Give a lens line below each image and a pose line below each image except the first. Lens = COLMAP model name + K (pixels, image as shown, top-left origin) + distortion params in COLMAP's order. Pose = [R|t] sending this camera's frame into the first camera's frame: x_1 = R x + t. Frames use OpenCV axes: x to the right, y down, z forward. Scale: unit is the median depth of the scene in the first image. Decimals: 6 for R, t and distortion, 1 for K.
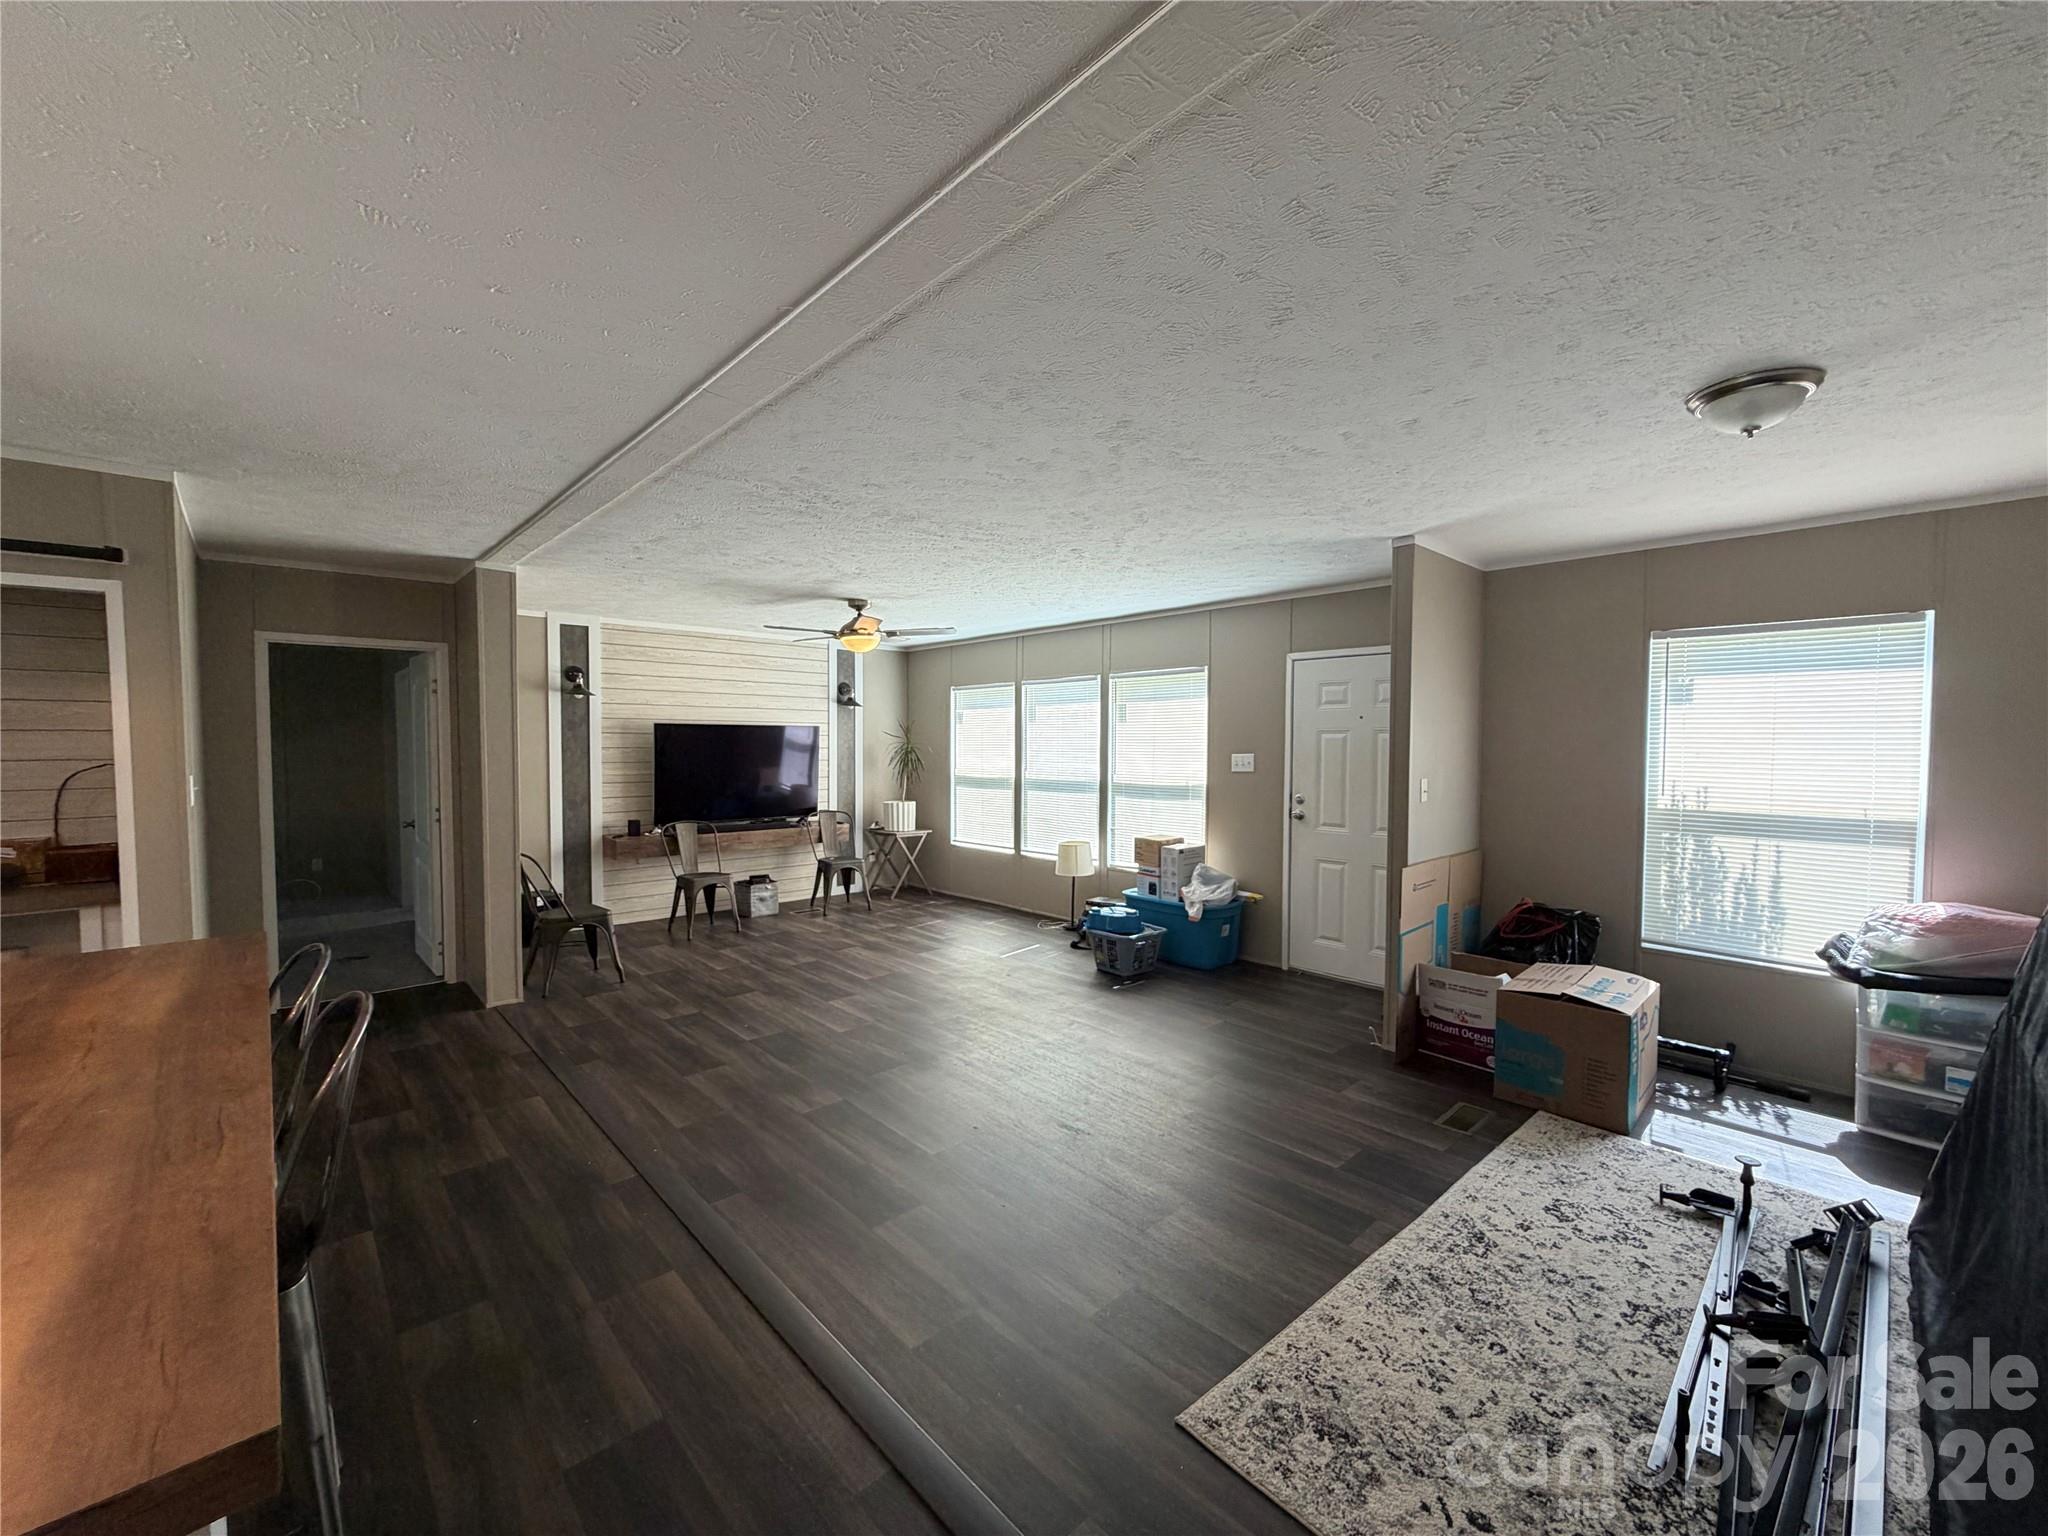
lens RADIAL K [[818.0, 0, 1019.4], [0, 818.0, 770.3], [0, 0, 1]] dist [0.000042, 0.000104]
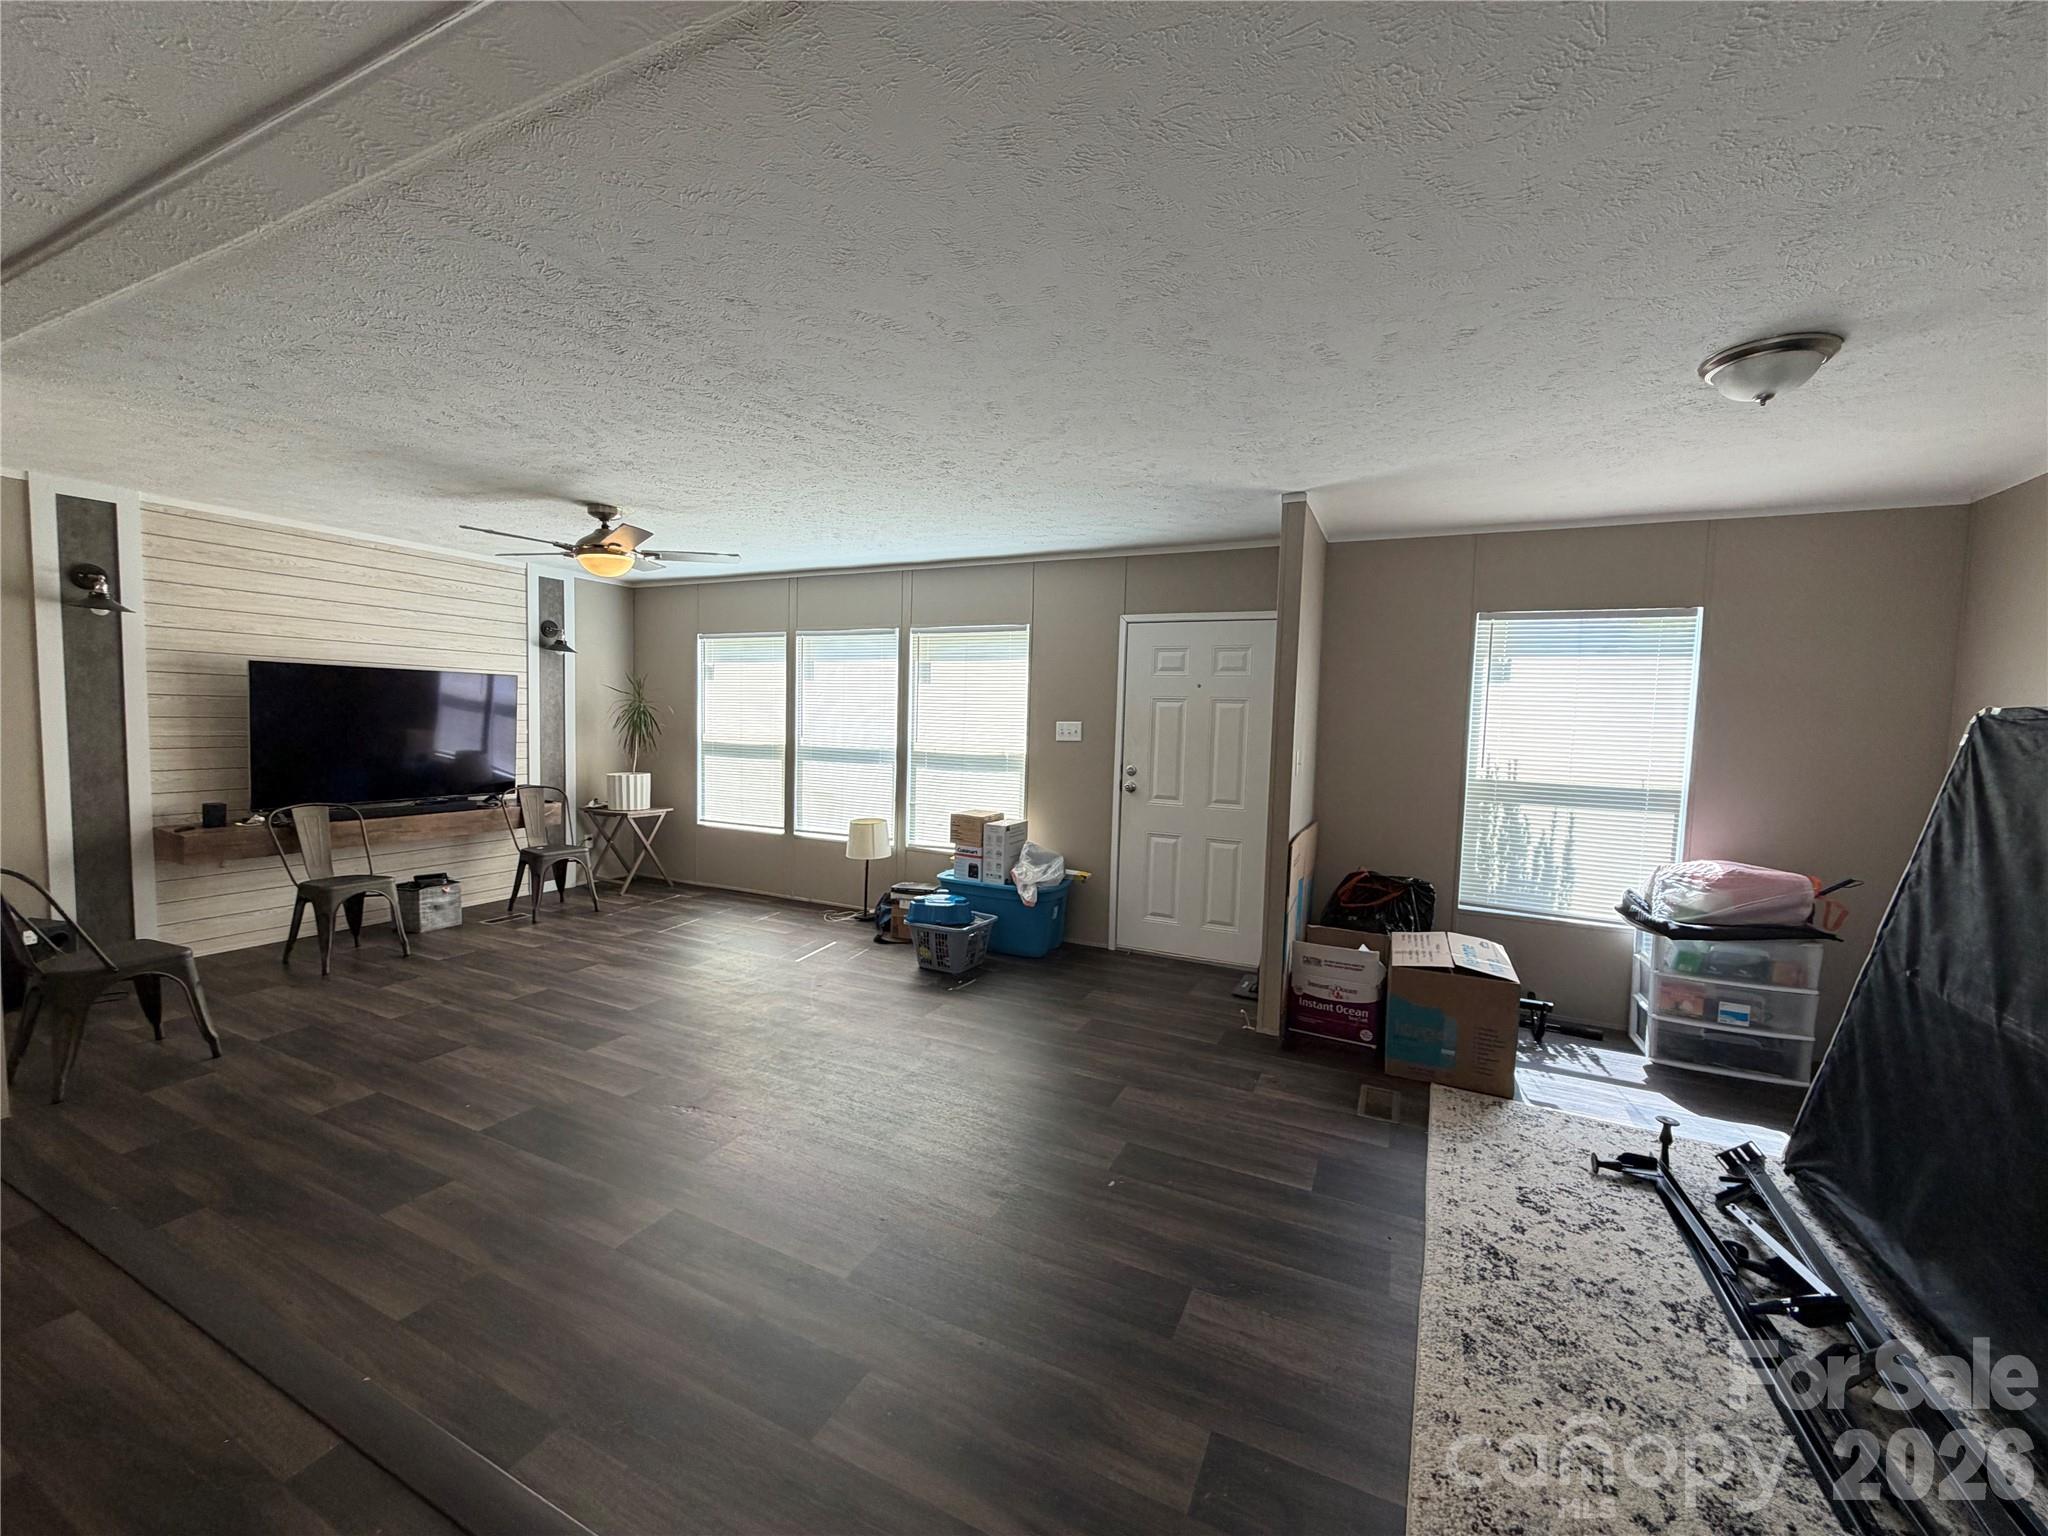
lens RADIAL K [[818.0, 0, 1019.4], [0, 818.0, 770.3], [0, 0, 1]] dist [0.000042, 0.000104]
pose [[0.931698, -0.003255, 0.363220, -0.118028], [-0.011175, 0.999230, 0.037619, 0.000779], [-0.363062, -0.039109, 0.930944, 0.161085]]
